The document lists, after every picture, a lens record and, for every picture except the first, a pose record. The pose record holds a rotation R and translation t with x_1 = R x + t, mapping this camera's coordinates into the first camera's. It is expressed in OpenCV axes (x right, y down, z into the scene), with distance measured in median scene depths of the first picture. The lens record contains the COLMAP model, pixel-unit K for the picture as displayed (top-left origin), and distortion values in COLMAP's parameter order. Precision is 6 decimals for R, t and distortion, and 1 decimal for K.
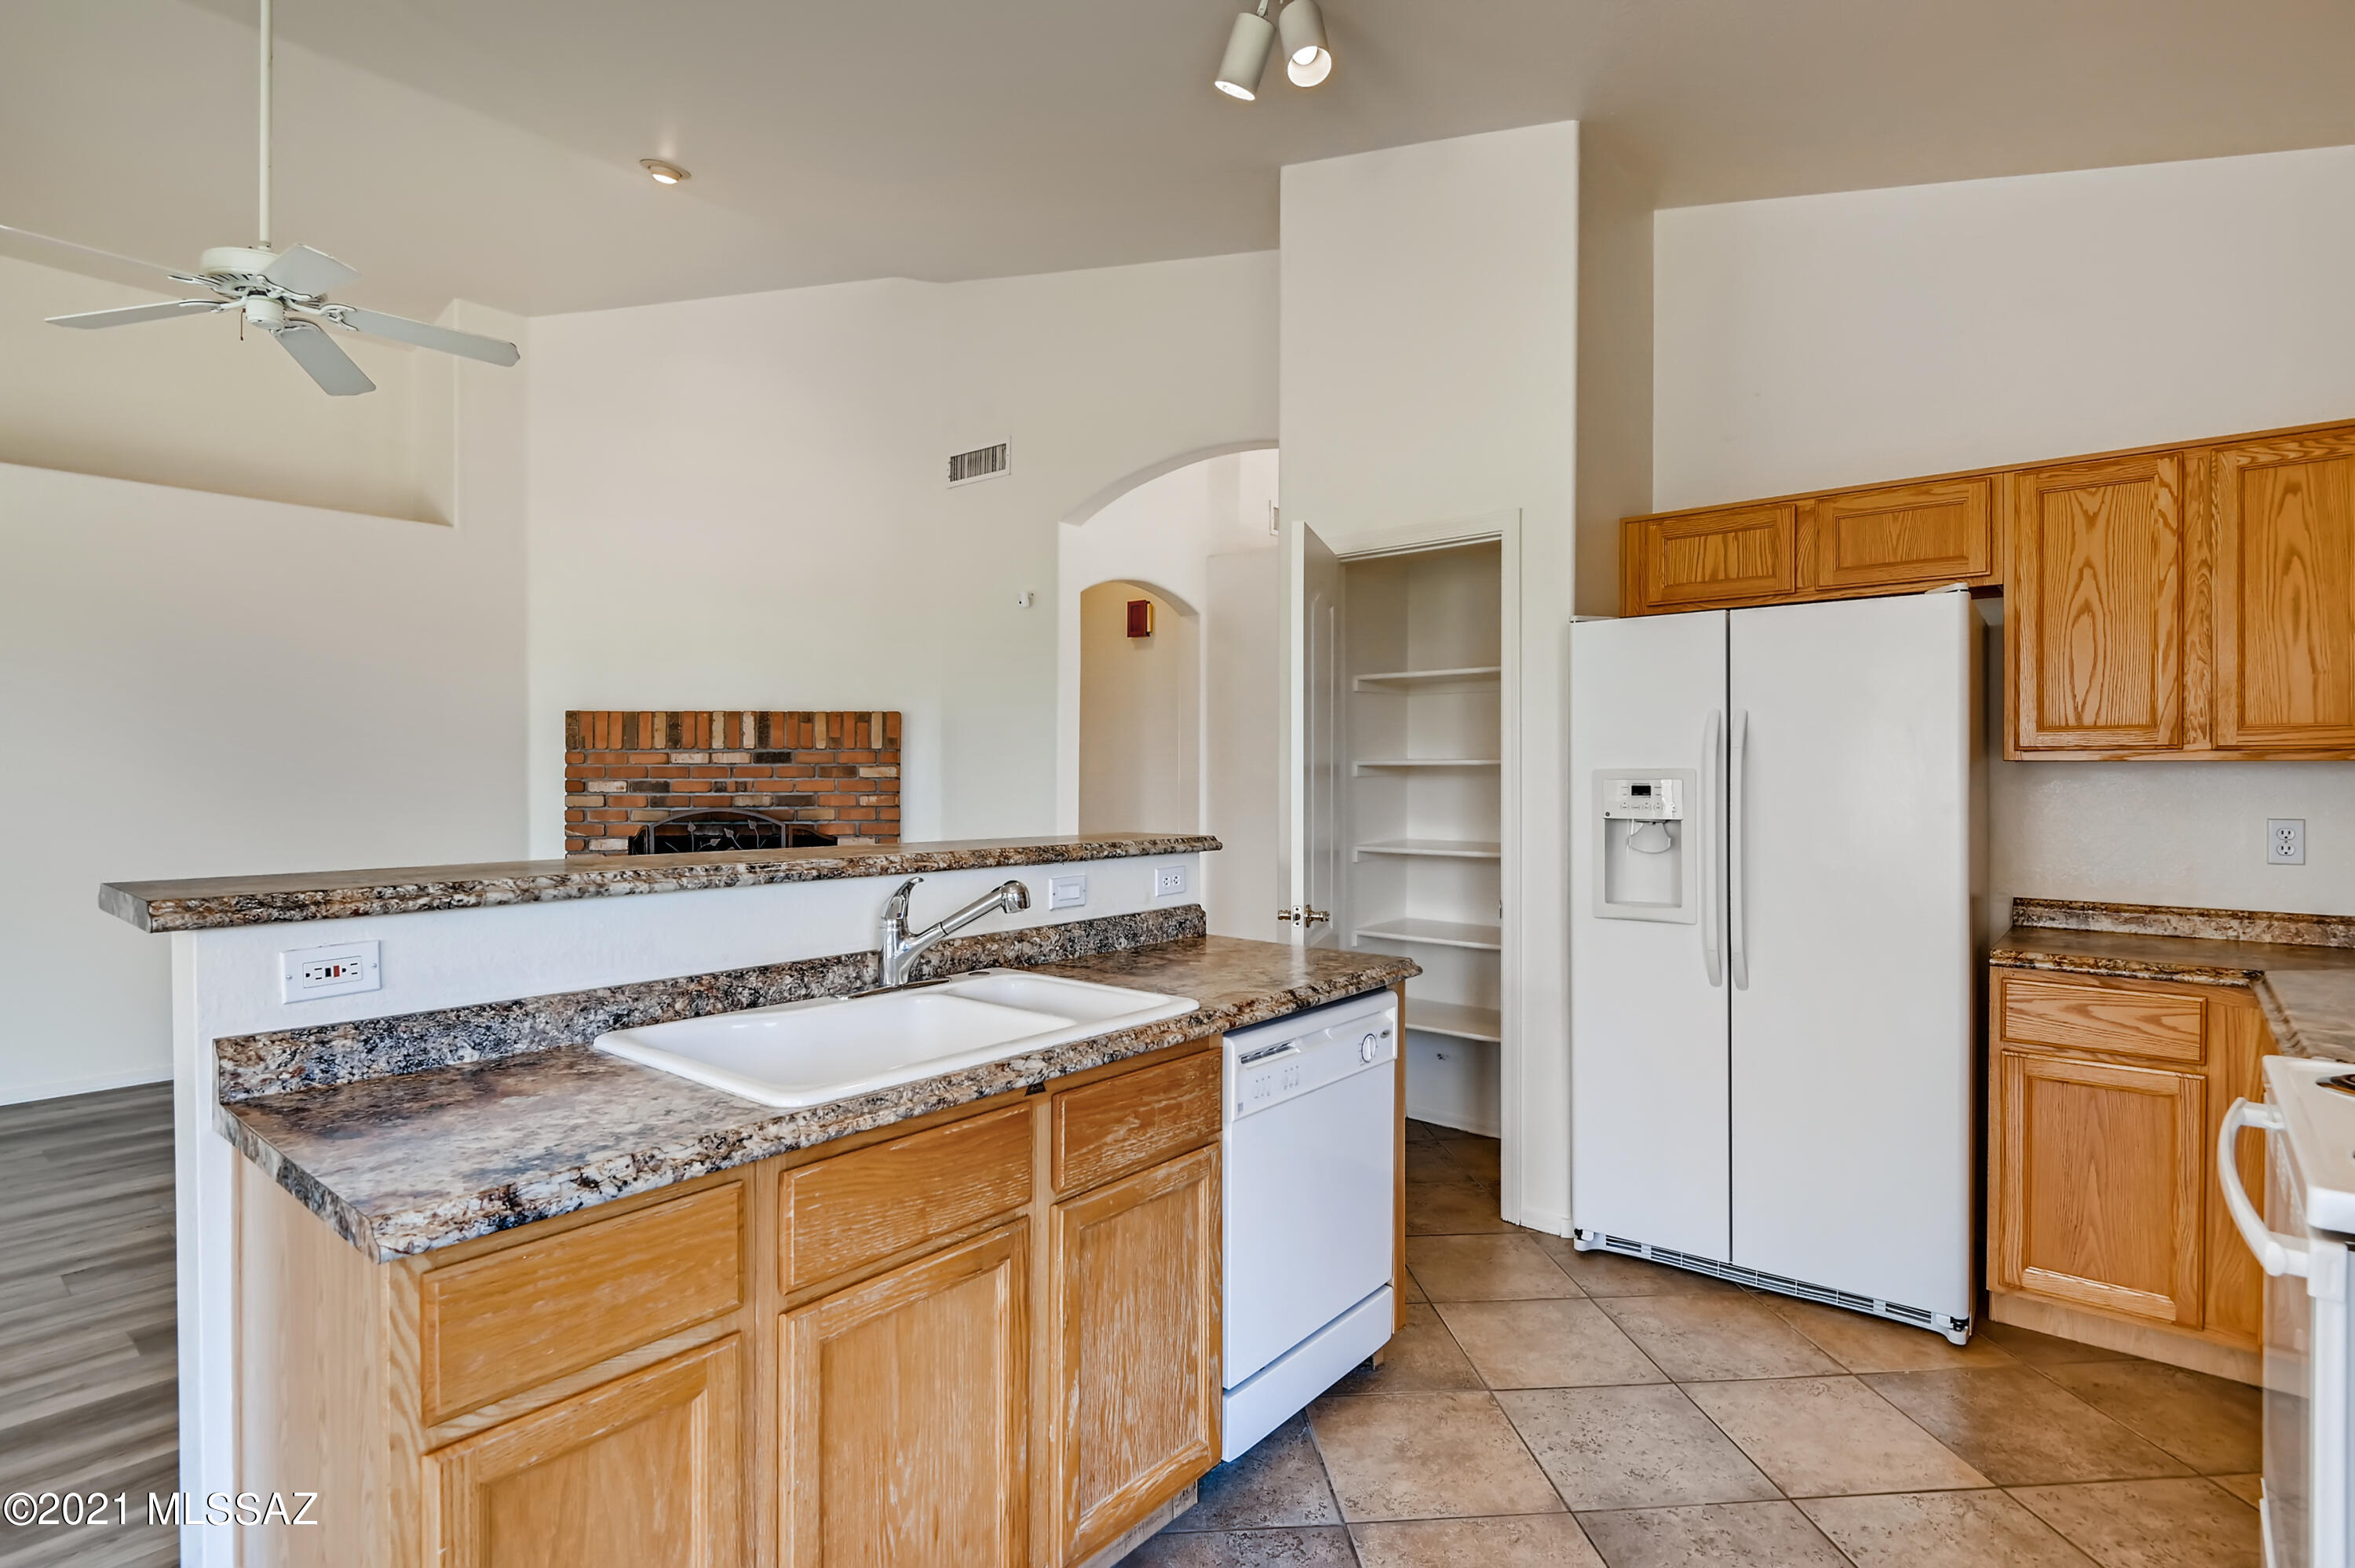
lens RADIAL K [[1151.5, 0, 1171.9], [0, 1151.5, 783.5], [0, 0, 1]] dist [-0.000439, -0.005036]
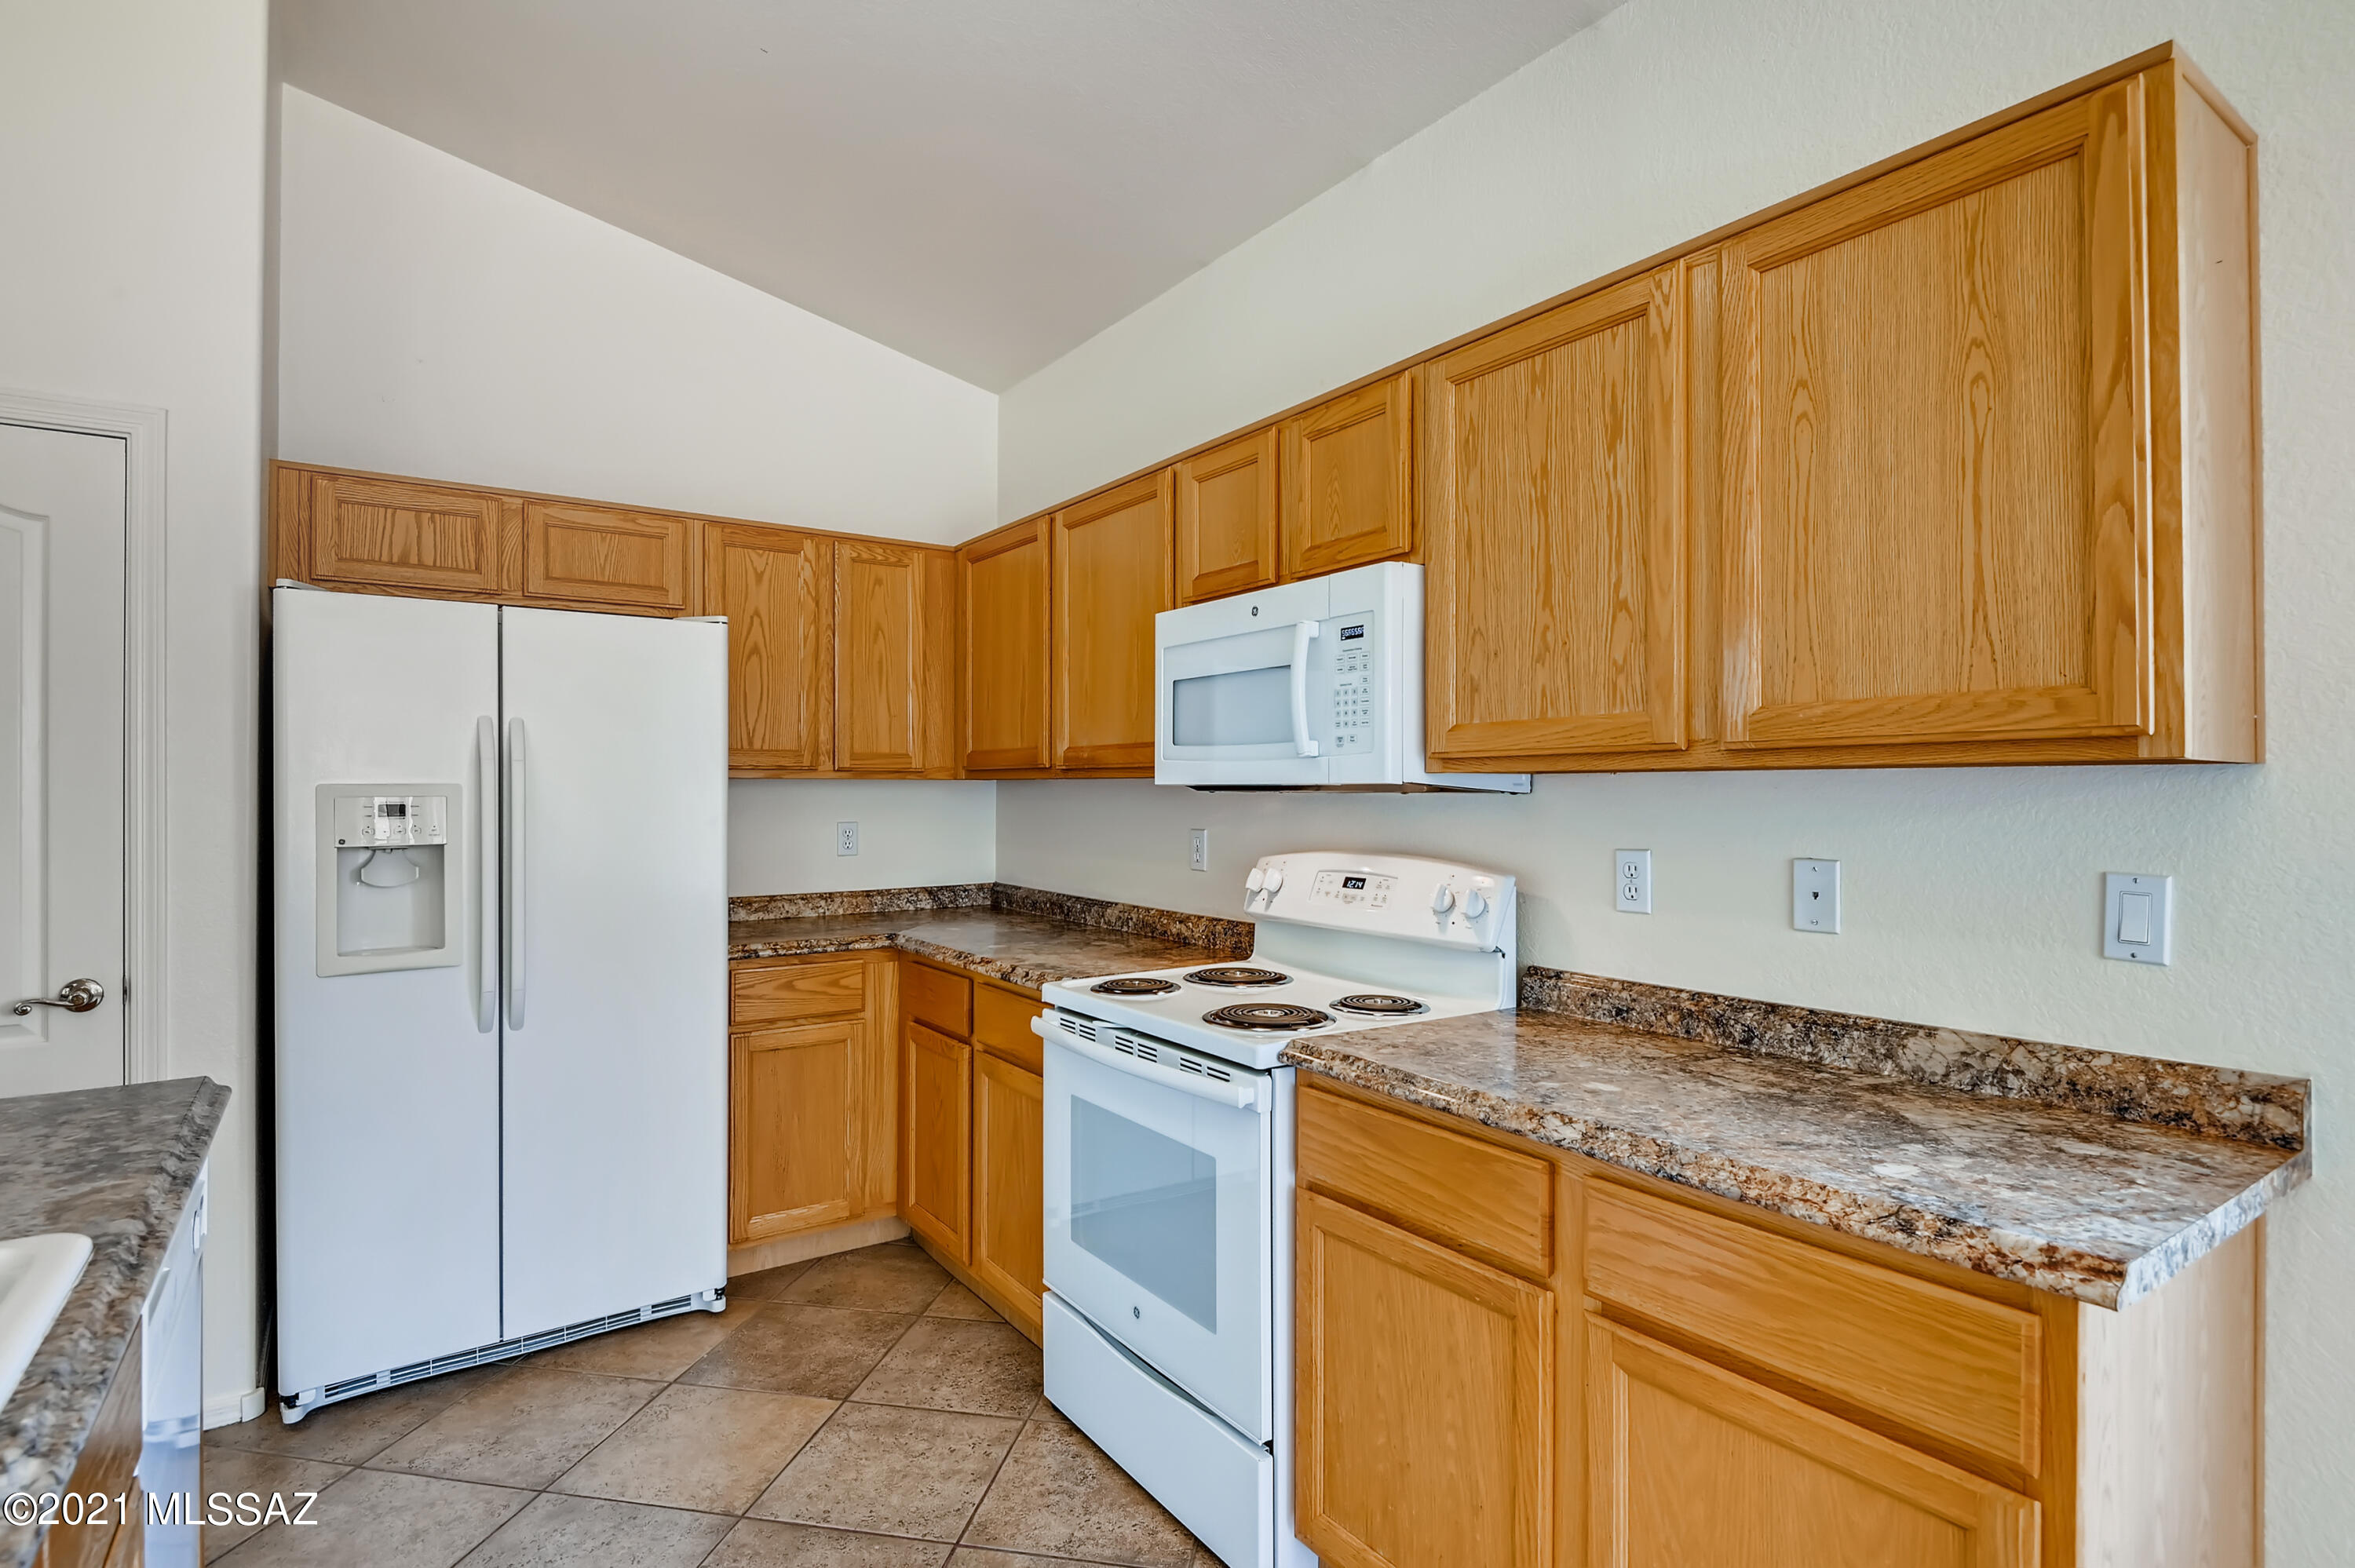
lens RADIAL K [[1151.5, 0, 1171.9], [0, 1151.5, 783.5], [0, 0, 1]] dist [-0.000439, -0.005036]
pose [[0.271606, 0.002962, 0.962404, -0.209083], [0.009079, 0.999943, -0.005640, -0.003008], [-0.962366, 0.010269, 0.271563, 0.234213]]
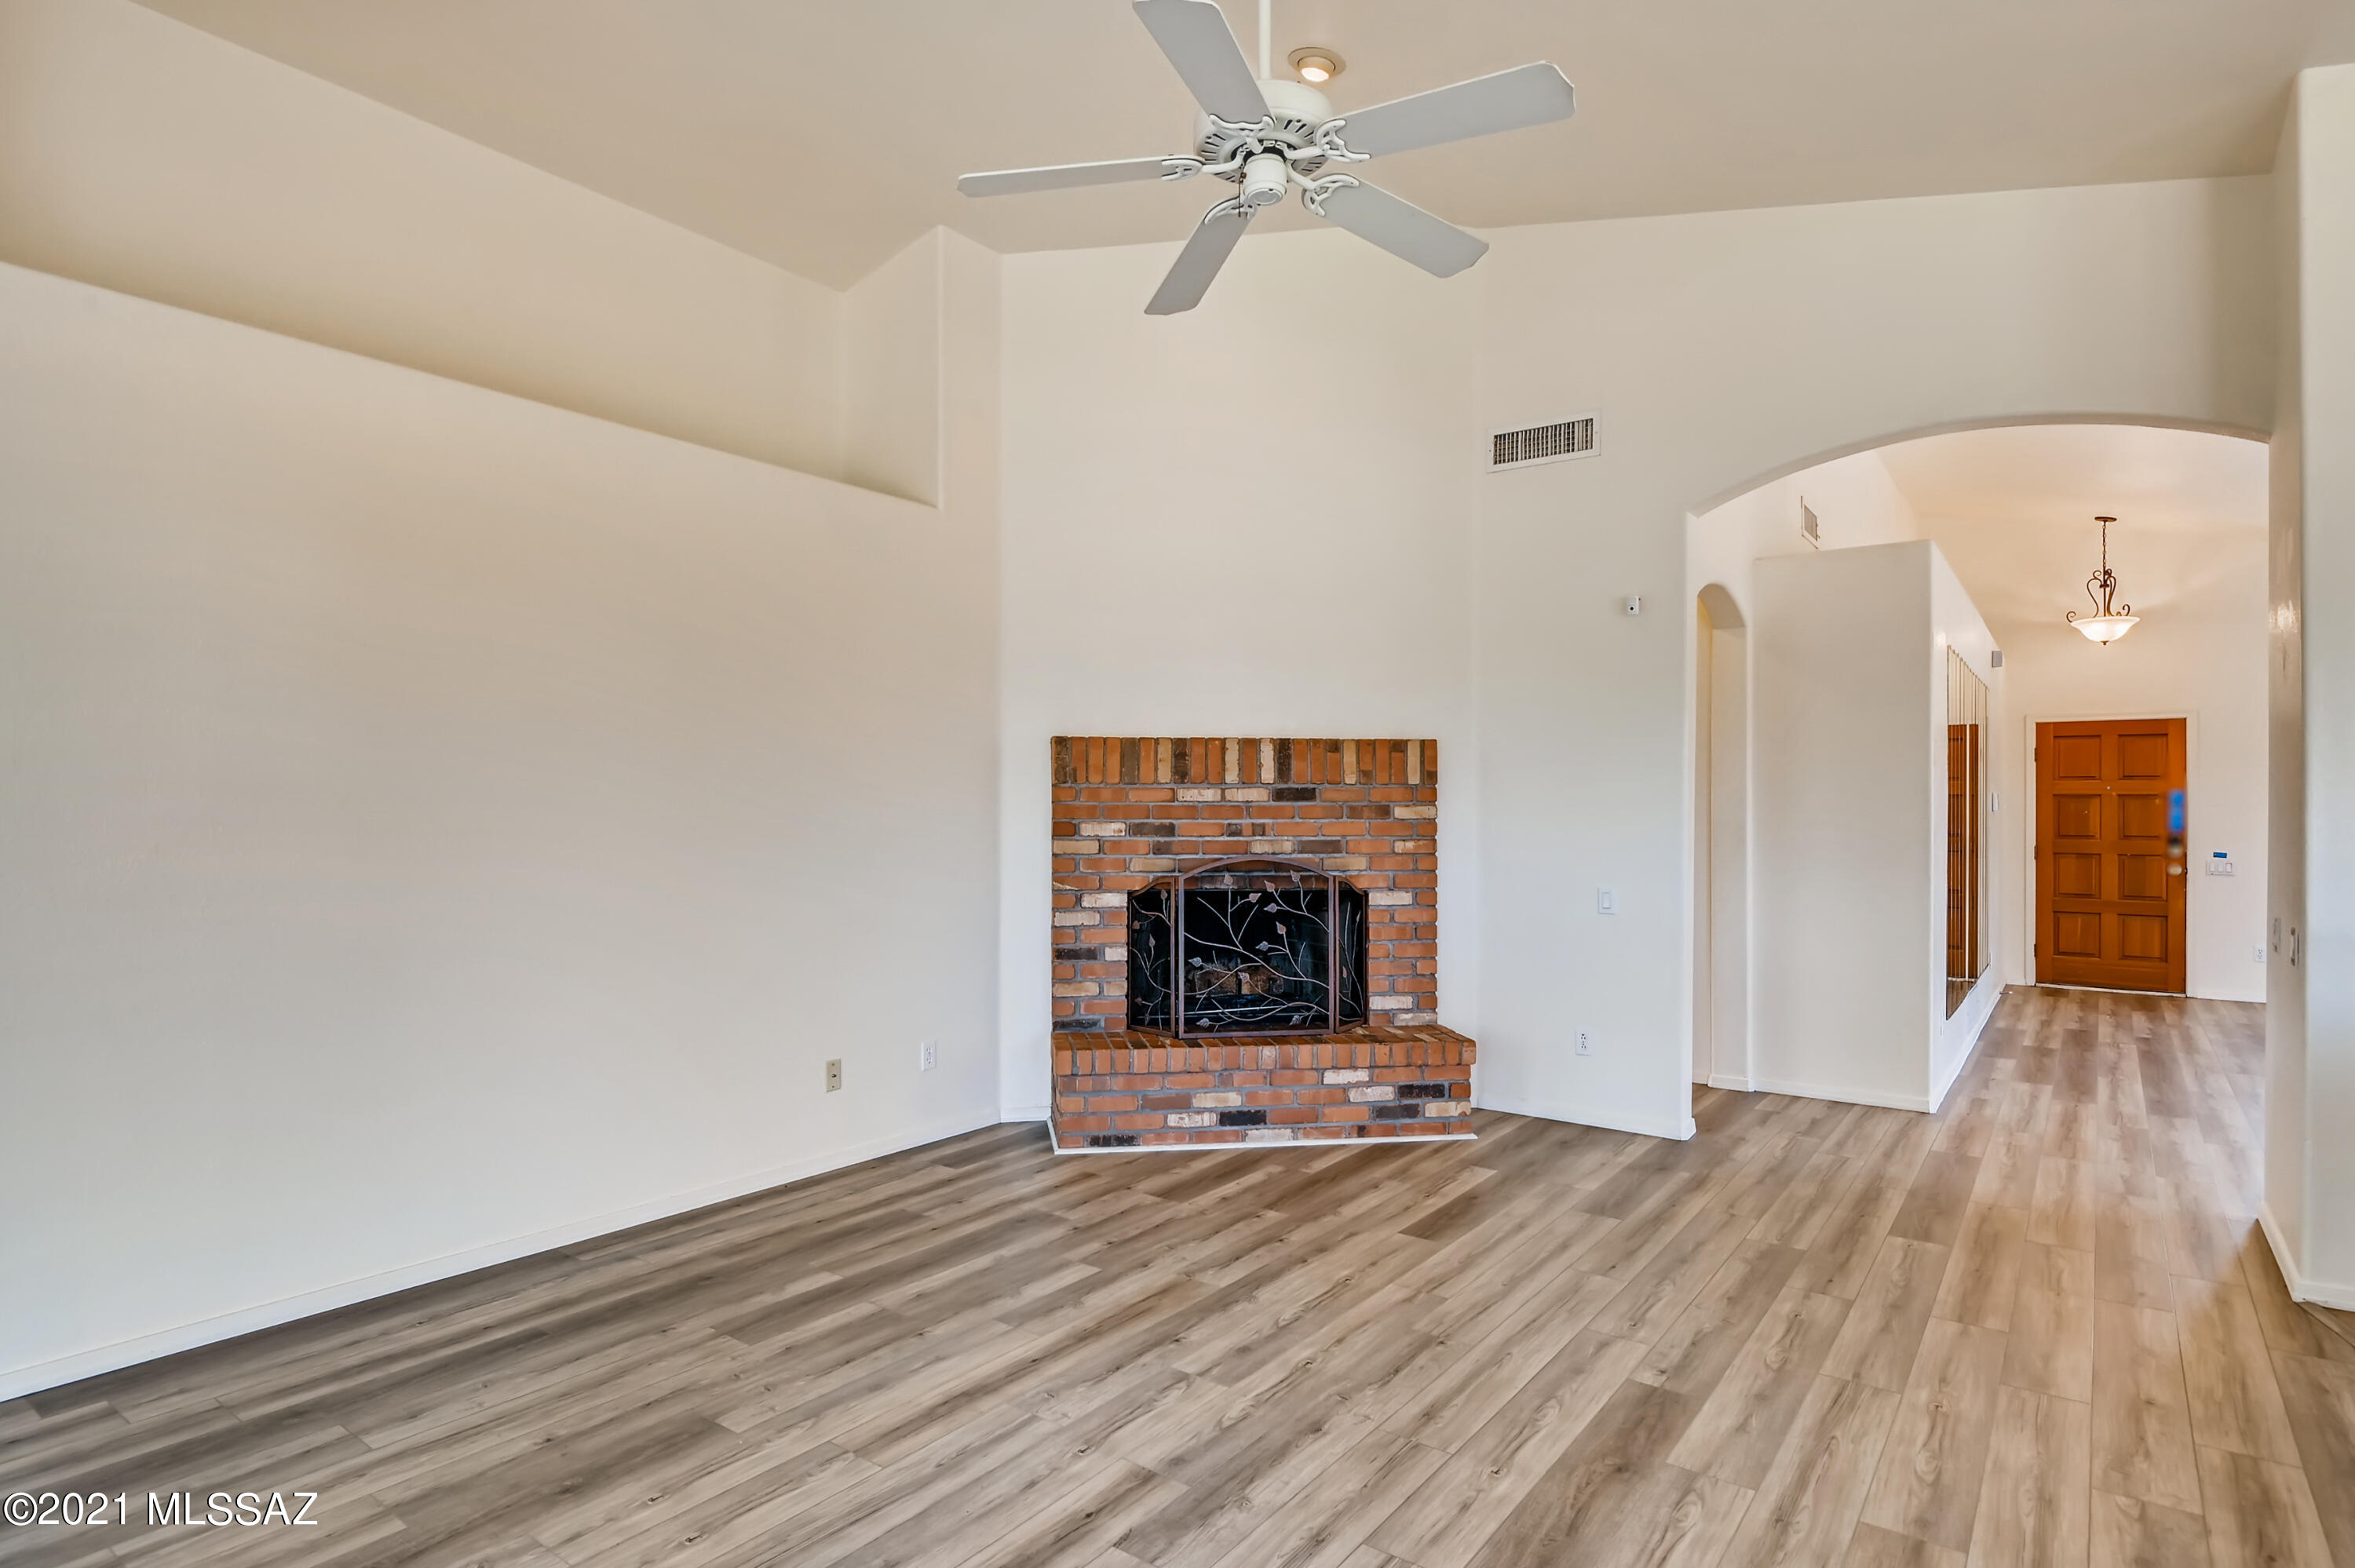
lens RADIAL K [[1239.3, 0, 1151.6], [0, 1239.3, 802.2], [0, 0, 1]] dist [0.022445, -0.030267]
pose [[0.998972, 0.003396, 0.045210, -0.912323], [-0.002768, 0.999899, -0.013948, -0.007963], [-0.045252, 0.013809, 0.998880, 0.215980]]
